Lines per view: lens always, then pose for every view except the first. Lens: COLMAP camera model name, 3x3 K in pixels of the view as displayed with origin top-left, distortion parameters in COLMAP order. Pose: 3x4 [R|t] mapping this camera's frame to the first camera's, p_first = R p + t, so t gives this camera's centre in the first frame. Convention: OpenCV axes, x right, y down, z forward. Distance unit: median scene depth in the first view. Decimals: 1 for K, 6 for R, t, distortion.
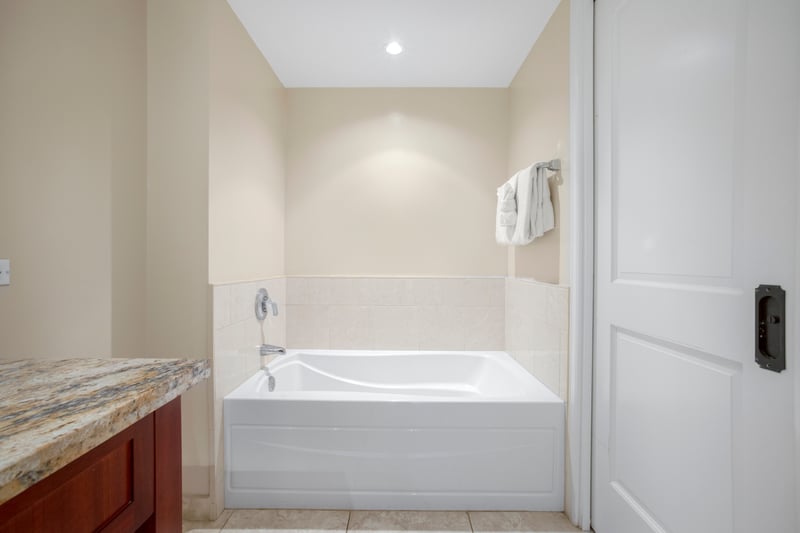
lens RADIAL K [[364.1, 0, 400.1], [0, 364.1, 265.2], [0, 0, 1]] dist [-0.005081, 0.001905]
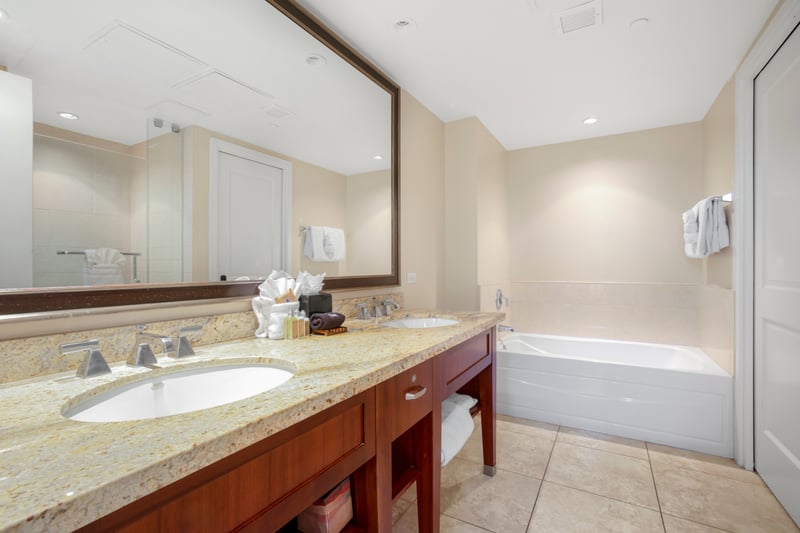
lens RADIAL K [[364.1, 0, 407.9], [0, 364.1, 268.4], [0, 0, 1]] dist [-0.005081, 0.001905]
pose [[0.877111, -0.007725, -0.480225, 0.045753], [0.001003, 0.999898, -0.014252, -0.005575], [0.480286, 0.012018, 0.877030, -0.733164]]
